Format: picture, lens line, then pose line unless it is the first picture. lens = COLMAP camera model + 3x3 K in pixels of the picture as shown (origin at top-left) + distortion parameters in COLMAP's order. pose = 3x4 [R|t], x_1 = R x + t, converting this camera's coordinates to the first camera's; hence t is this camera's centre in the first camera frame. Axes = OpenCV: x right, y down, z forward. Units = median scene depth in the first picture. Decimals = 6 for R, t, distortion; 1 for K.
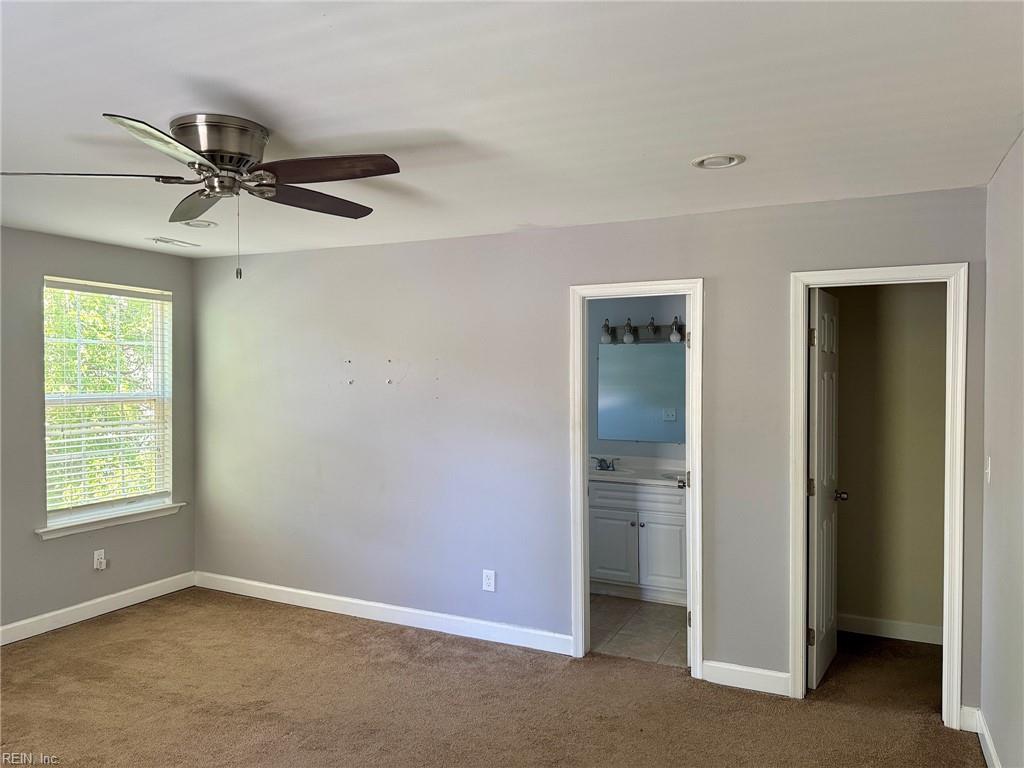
lens RADIAL K [[707.9, 0, 514.8], [0, 707.9, 385.8], [0, 0, 1]] dist [0.047539, -0.061543]
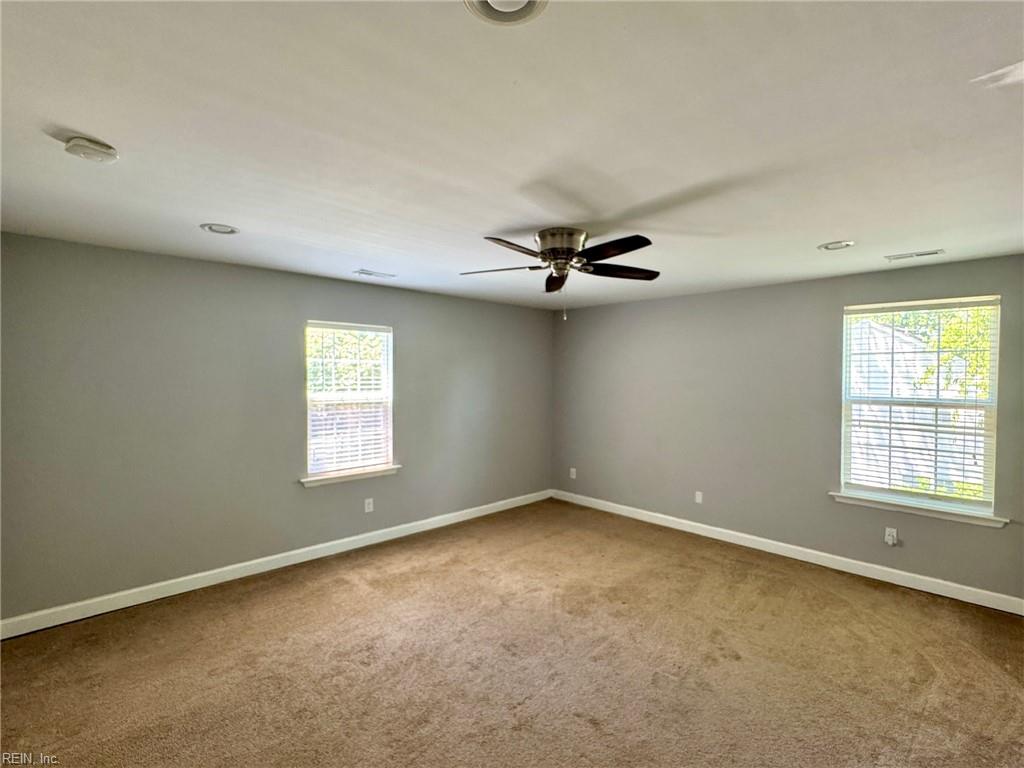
lens RADIAL K [[474.7, 0, 512.0], [0, 474.7, 384.0], [0, 0, 1]] dist [-0.002004, -0.000281]
pose [[-0.348885, 0.009637, -0.937116, 0.525890], [-0.023876, 0.999531, 0.019168, -0.014077], [0.936862, 0.029062, -0.348491, 0.945537]]
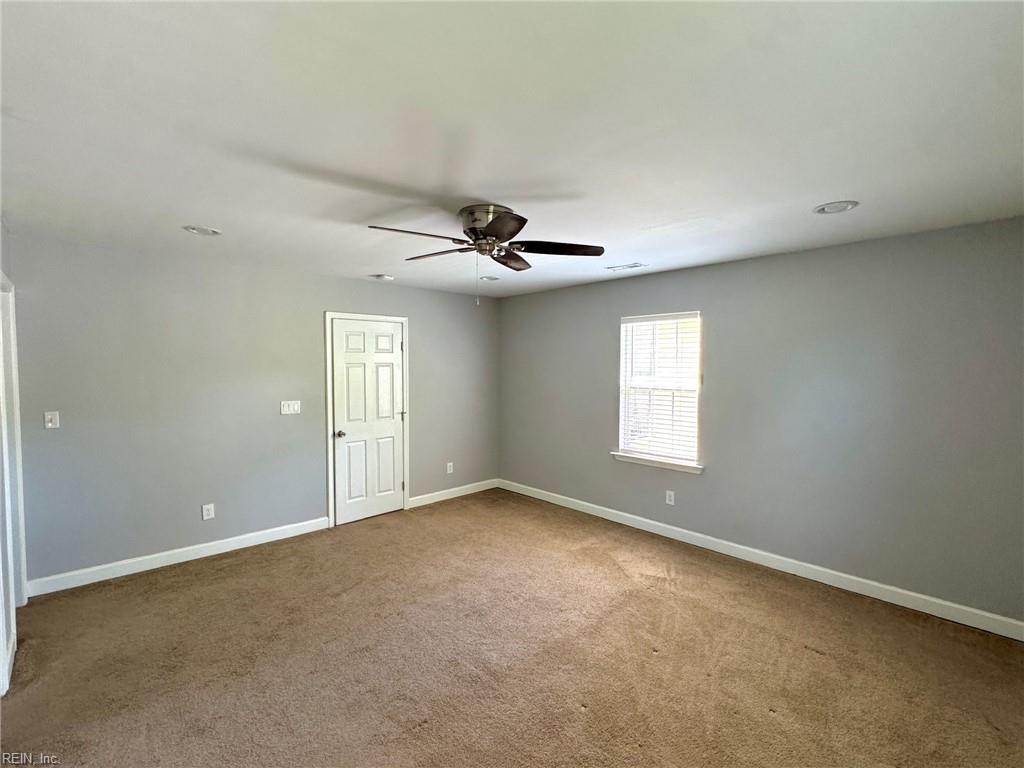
lens RADIAL K [[470.9, 0, 515.2], [0, 470.9, 386.5], [0, 0, 1]] dist [0.001011, -0.000250]
pose [[-0.928598, -0.016922, 0.370702, -0.639827], [0.006418, 0.998078, 0.061637, -0.025804], [-0.371032, 0.059615, -0.926704, 1.448756]]
